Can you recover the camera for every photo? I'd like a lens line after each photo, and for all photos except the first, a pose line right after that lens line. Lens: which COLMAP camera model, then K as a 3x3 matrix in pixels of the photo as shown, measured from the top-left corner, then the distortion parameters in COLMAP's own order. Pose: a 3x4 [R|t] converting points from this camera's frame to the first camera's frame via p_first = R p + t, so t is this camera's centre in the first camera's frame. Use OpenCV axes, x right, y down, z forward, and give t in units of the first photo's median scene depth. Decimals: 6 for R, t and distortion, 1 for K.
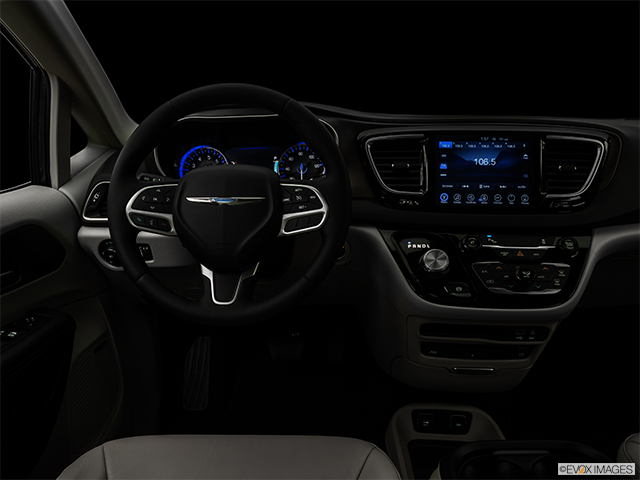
lens RADIAL K [[475.3, 0, 320.0], [0, 475.3, 240.0], [0, 0, 1]] dist [-0.119771, 0.046301]
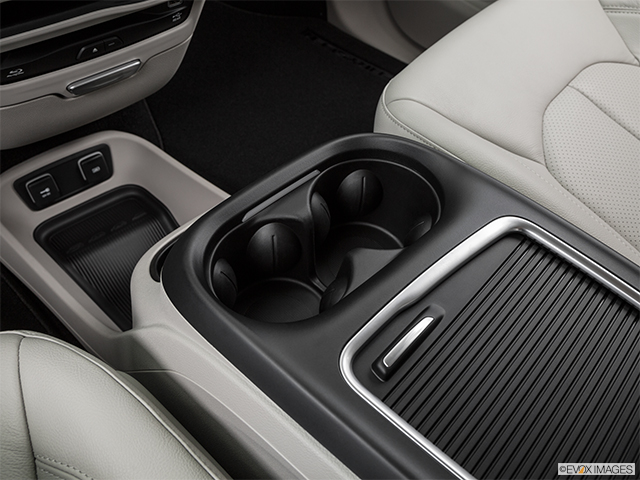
lens RADIAL K [[560.2, 0, 320.0], [0, 560.2, 240.0], [0, 0, 1]] dist [-0.057194, 0.005603]
pose [[0.651727, -0.529121, 0.543400, 0.059109], [0.127288, 0.782600, 0.609373, 0.082935], [-0.747696, -0.327976, 0.577392, 0.437708]]
